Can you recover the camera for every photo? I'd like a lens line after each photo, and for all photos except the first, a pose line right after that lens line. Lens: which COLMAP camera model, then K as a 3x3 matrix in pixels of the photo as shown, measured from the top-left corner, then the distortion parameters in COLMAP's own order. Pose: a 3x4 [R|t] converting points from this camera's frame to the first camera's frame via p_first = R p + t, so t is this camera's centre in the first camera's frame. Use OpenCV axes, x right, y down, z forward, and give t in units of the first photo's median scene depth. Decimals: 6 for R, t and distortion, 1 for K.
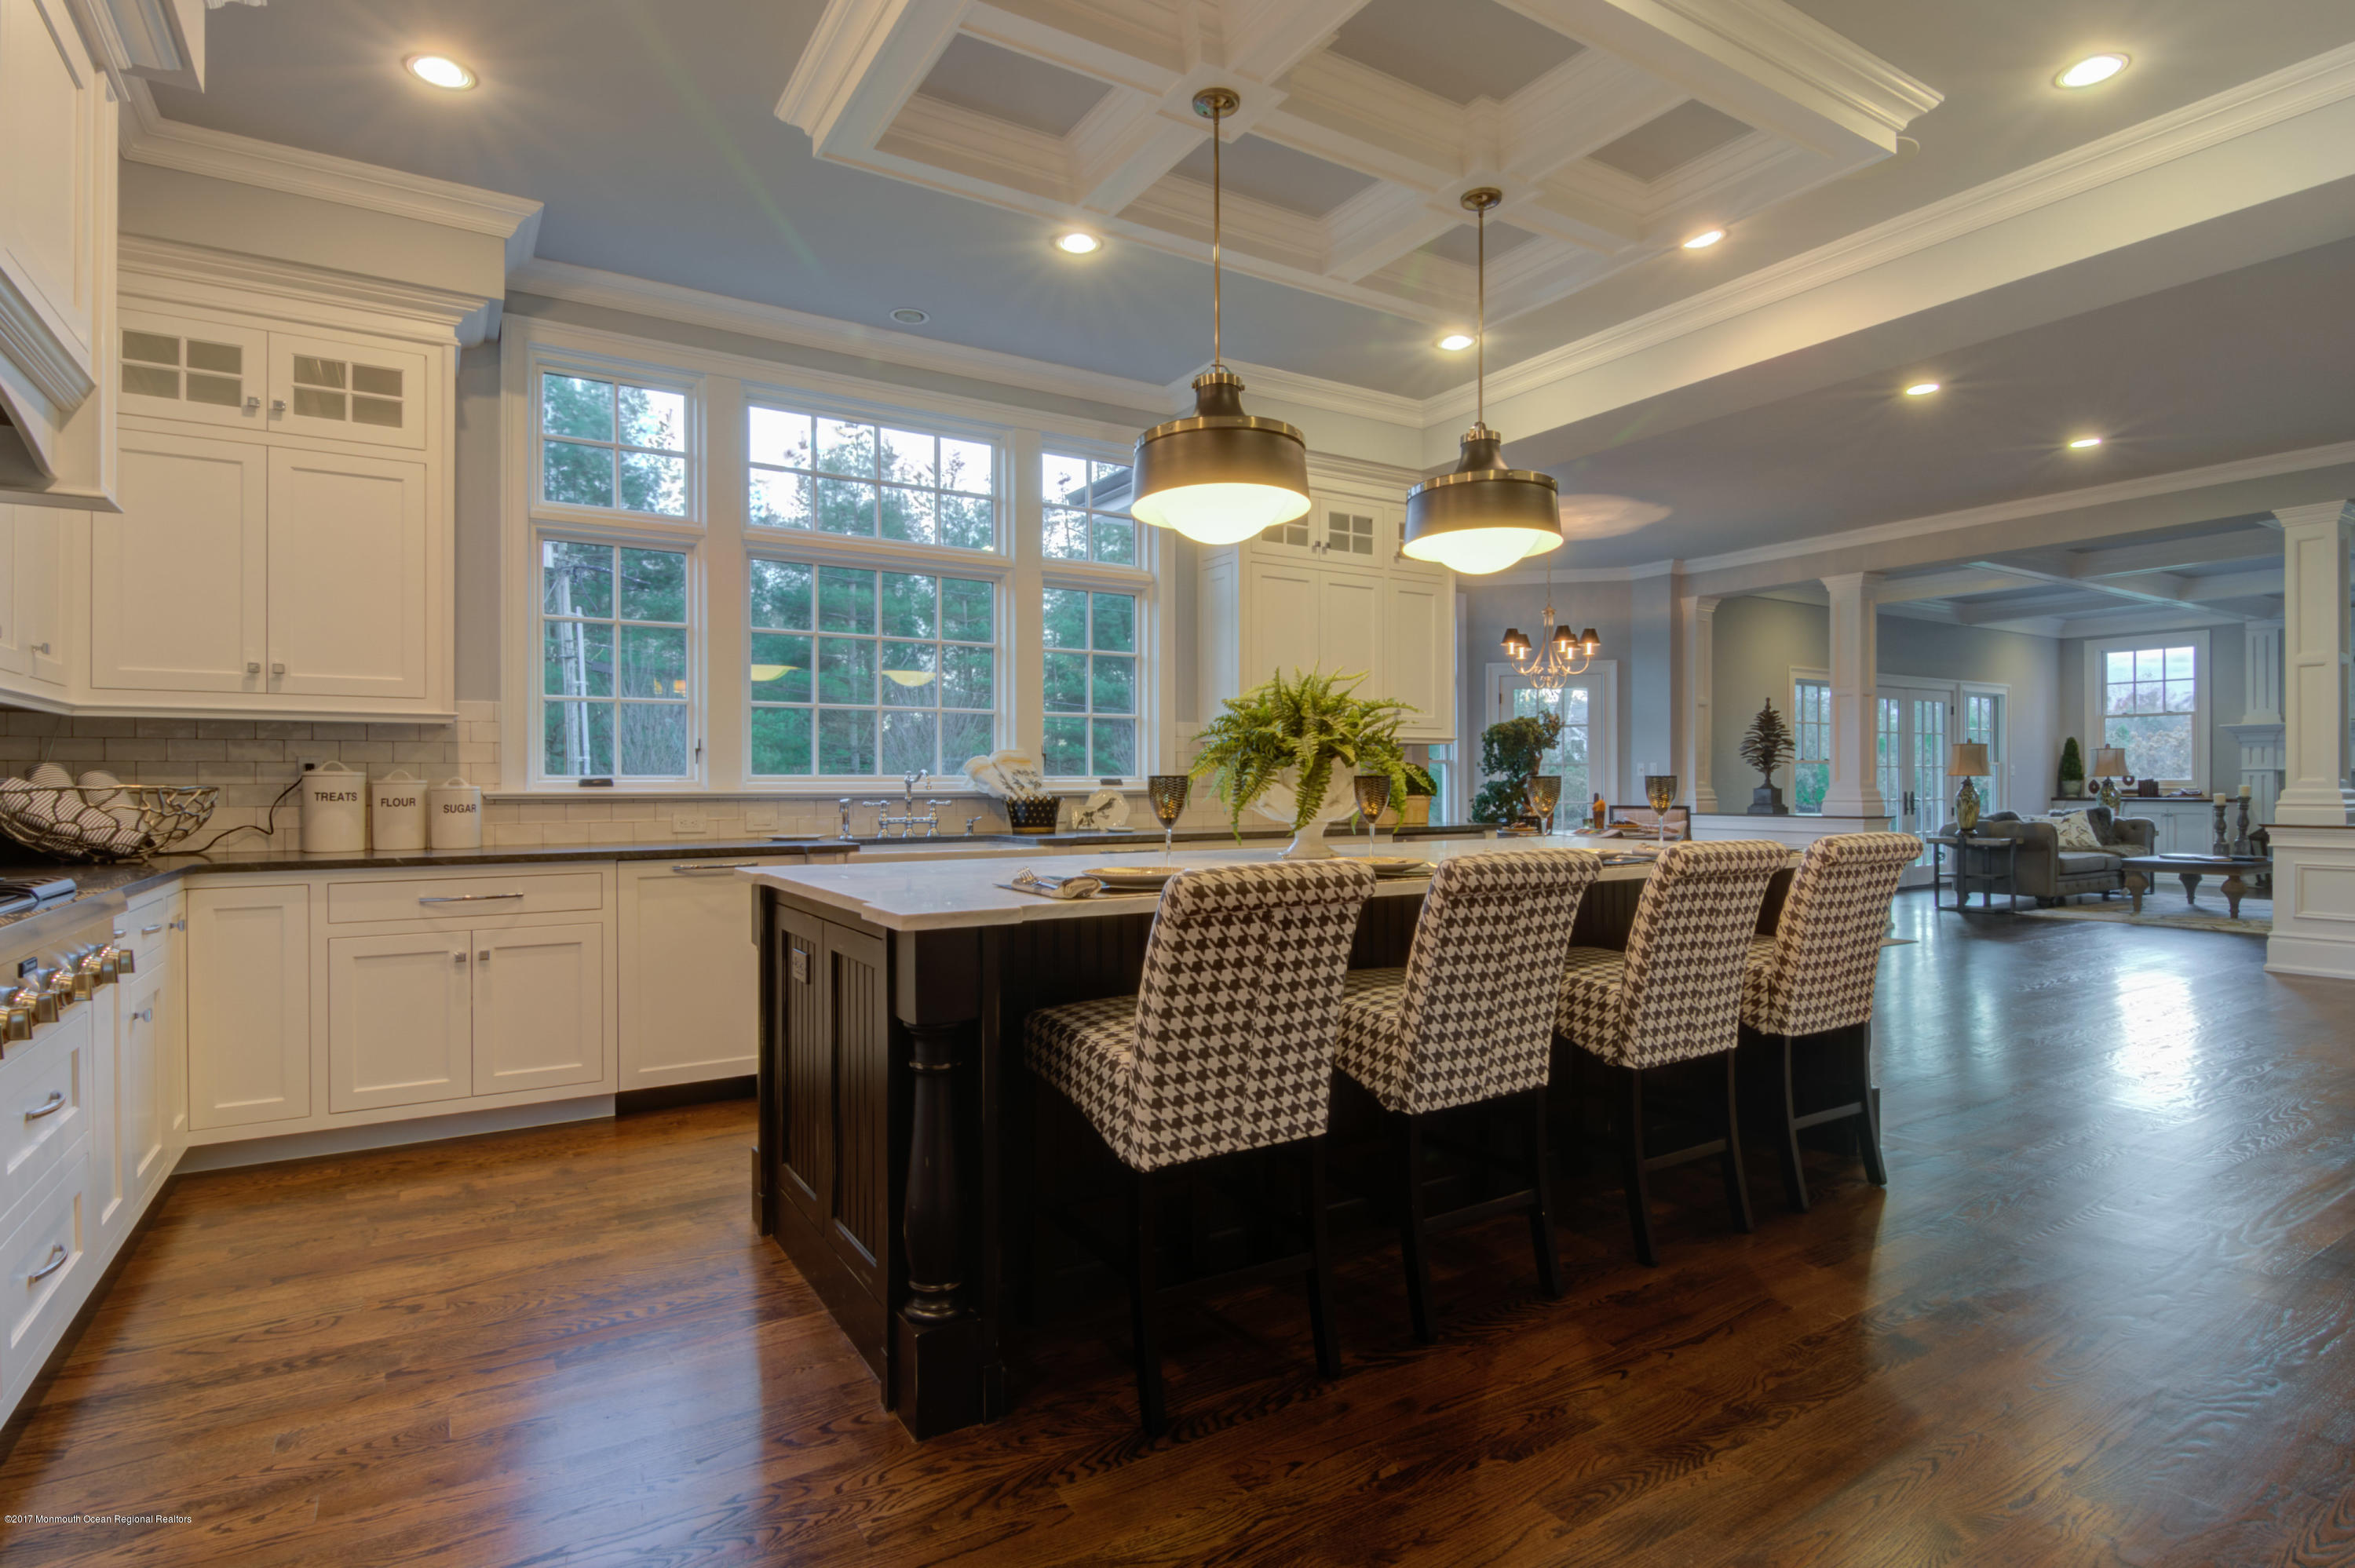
lens RADIAL K [[1162.0, 0, 1172.0], [0, 1162.0, 794.4], [0, 0, 1]] dist [0.004128, 0.000220]
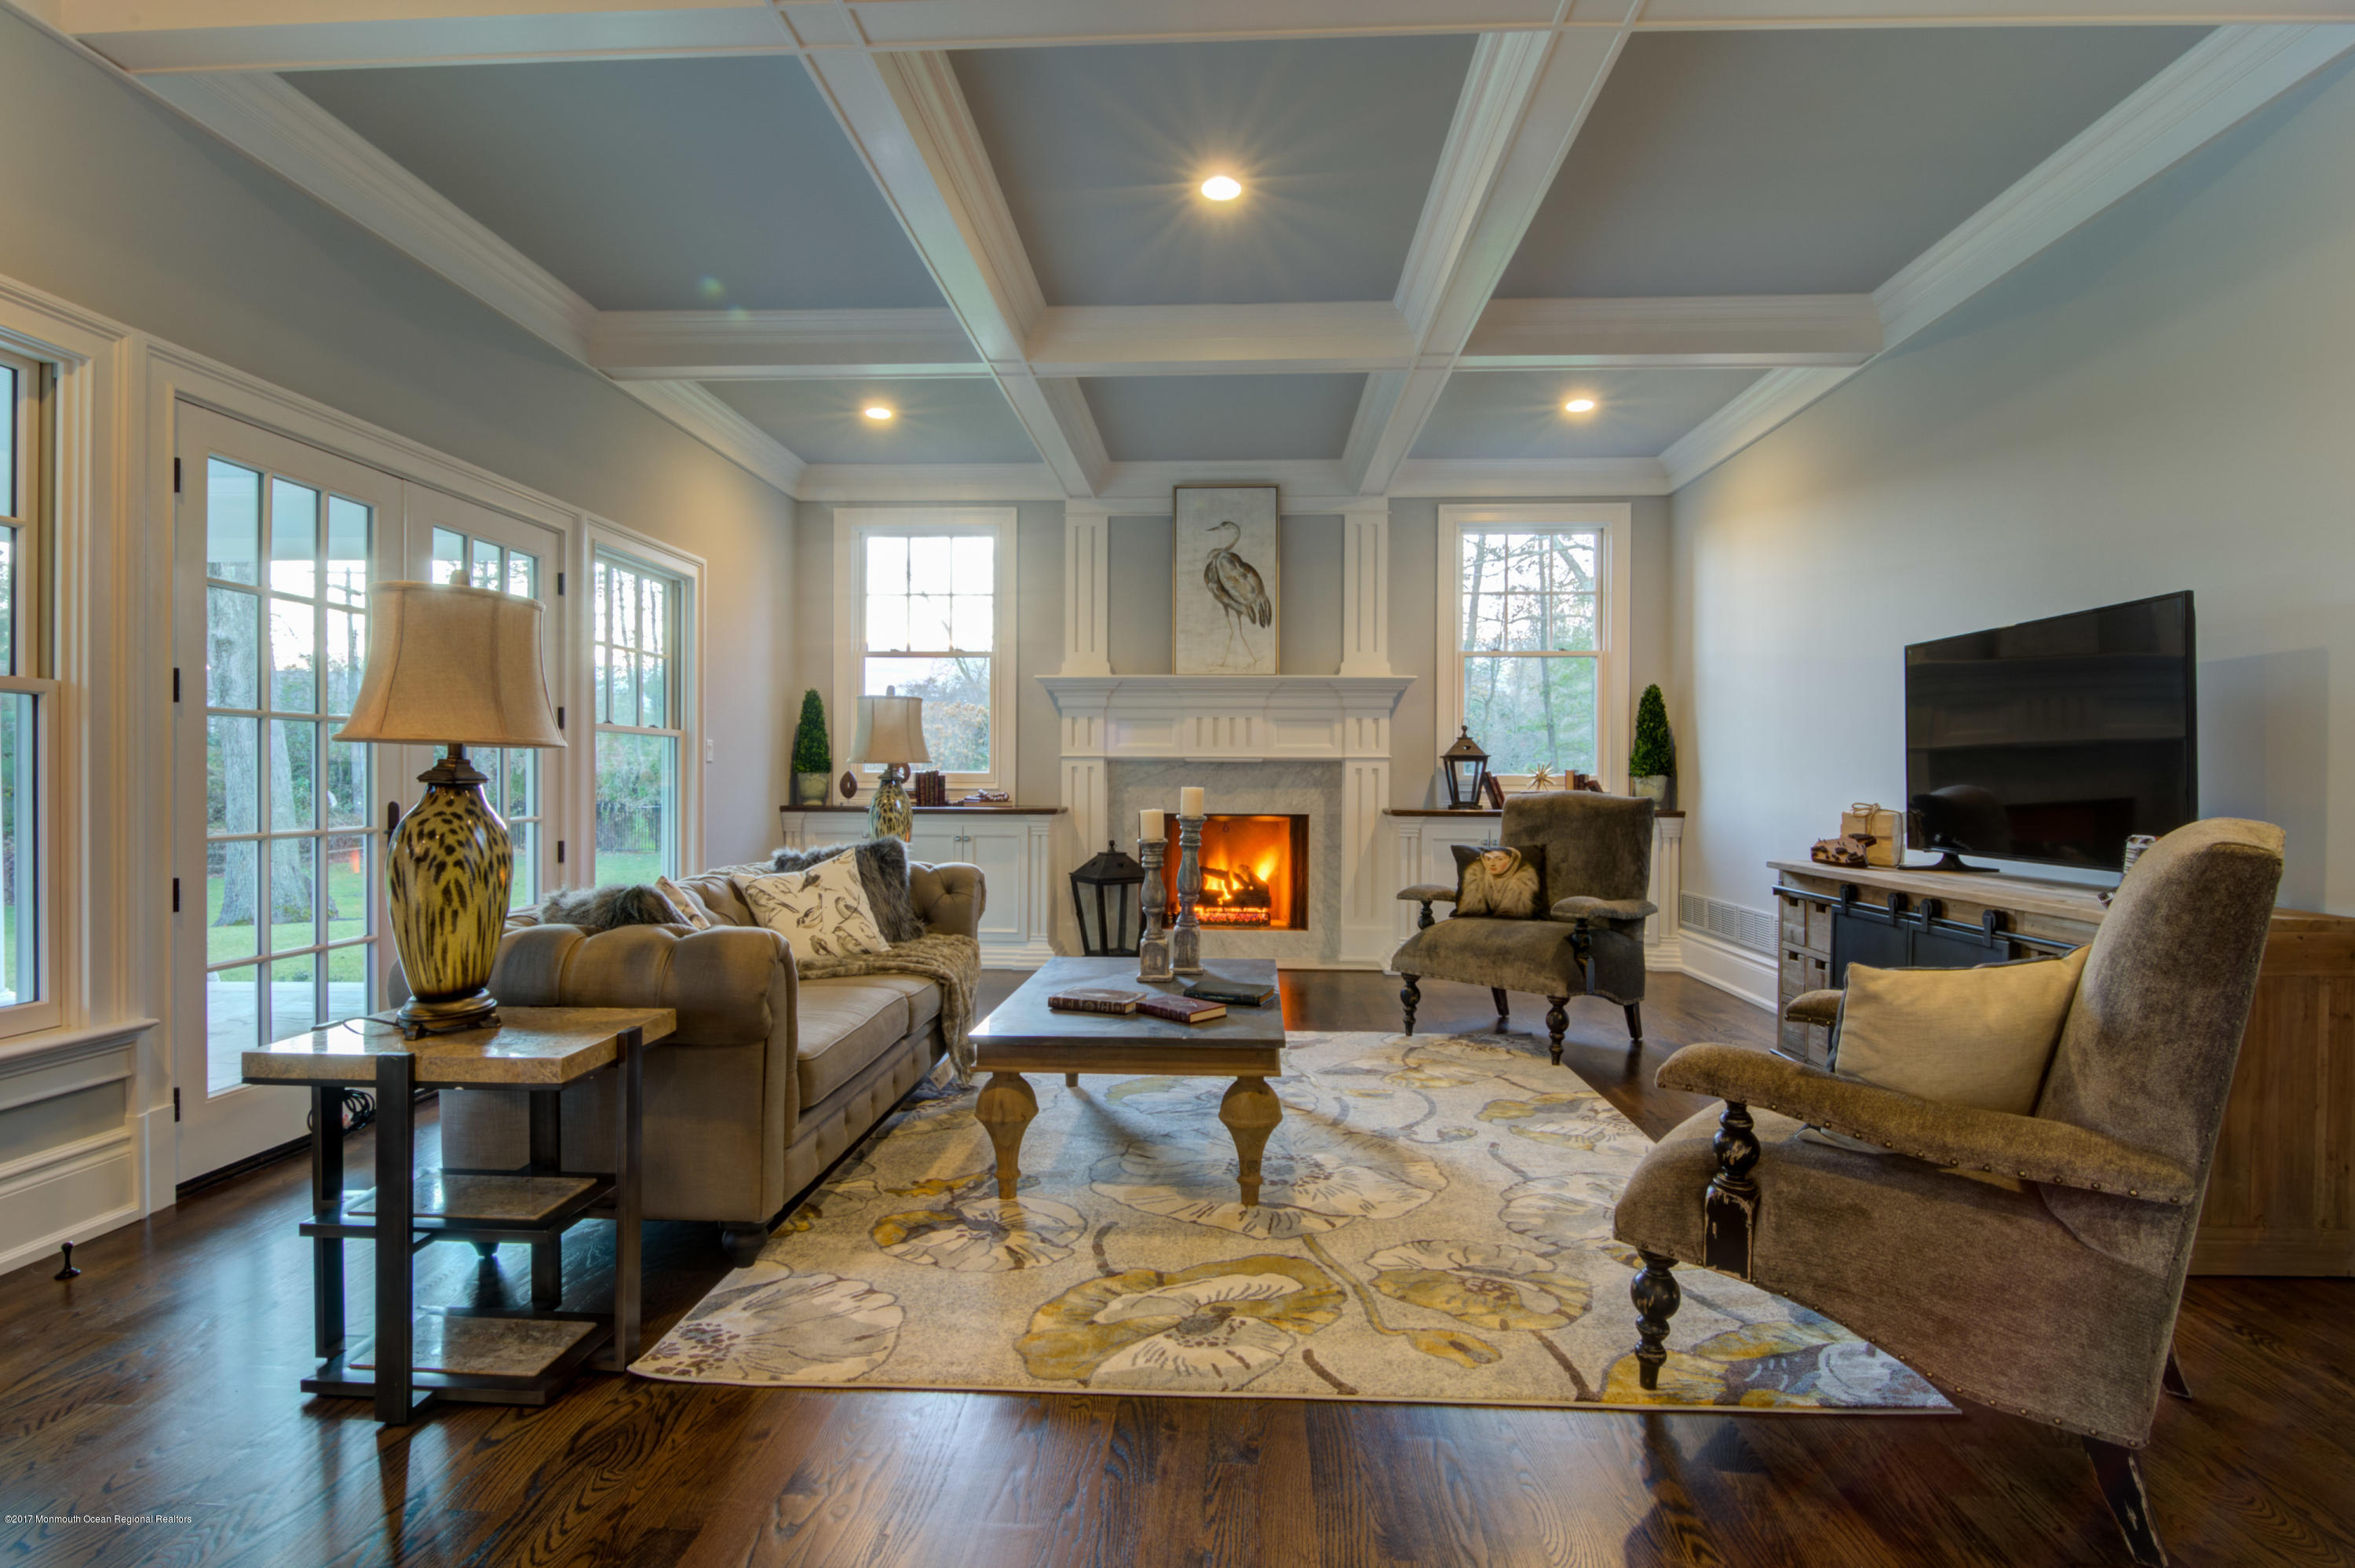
lens RADIAL K [[1162.0, 0, 1171.5], [0, 1162.0, 785.1], [0, 0, 1]] dist [0.004128, 0.000220]
pose [[0.566842, 0.000297, 0.823827, 0.483882], [0.000635, 0.999999, -0.000798, -0.006725], [-0.823827, 0.000975, 0.566841, 0.637659]]
